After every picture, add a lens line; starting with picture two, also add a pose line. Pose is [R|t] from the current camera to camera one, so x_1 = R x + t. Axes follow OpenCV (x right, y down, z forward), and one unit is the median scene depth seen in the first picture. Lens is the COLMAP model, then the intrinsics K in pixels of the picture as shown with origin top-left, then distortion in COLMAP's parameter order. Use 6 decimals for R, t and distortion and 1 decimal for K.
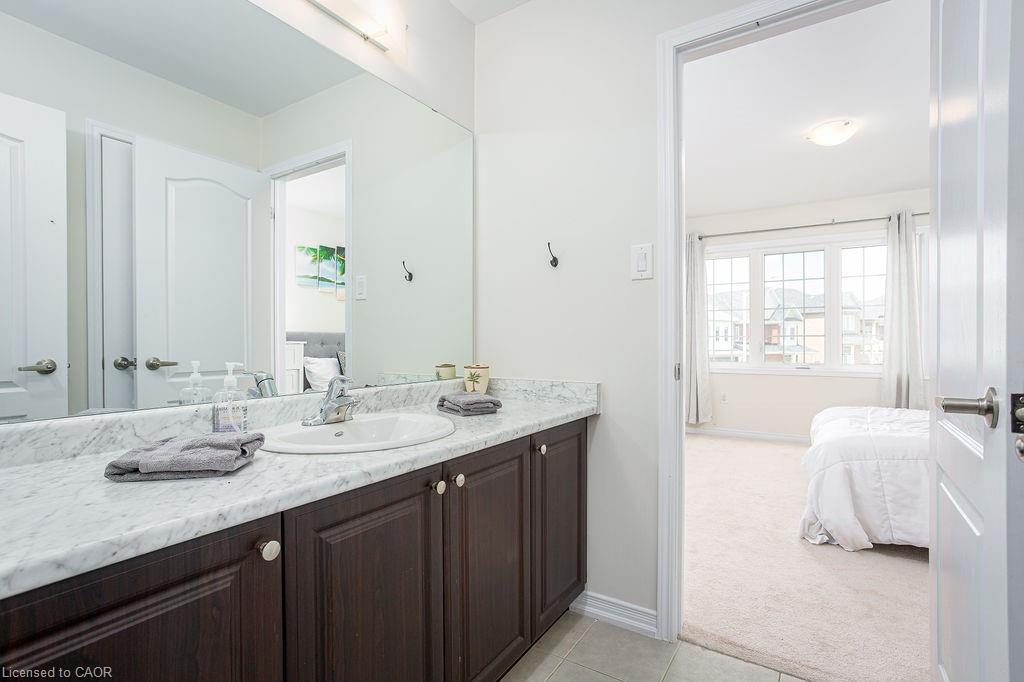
lens RADIAL K [[488.9, 0, 513.2], [0, 488.9, 343.5], [0, 0, 1]] dist [-0.000578, 0.001348]
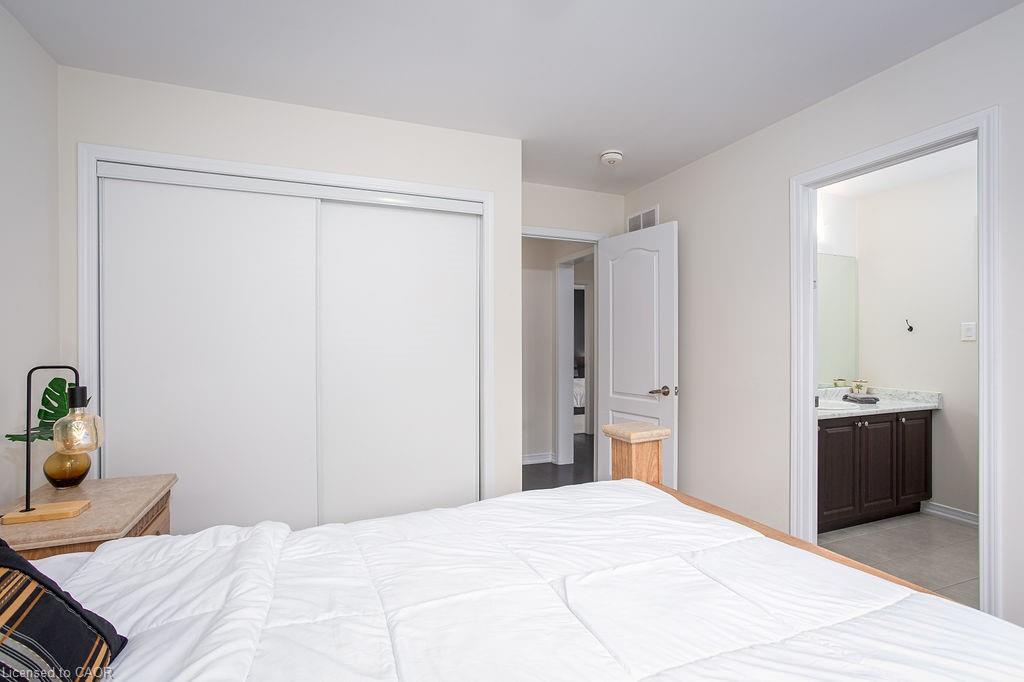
lens RADIAL K [[488.9, 0, 503.9], [0, 488.9, 343.3], [0, 0, 1]] dist [-0.000578, 0.001348]
pose [[0.820412, 0.004029, -0.571759, -0.141922], [-0.003884, 0.999991, 0.001472, -0.117676], [0.571760, 0.001013, 0.820420, -1.660149]]
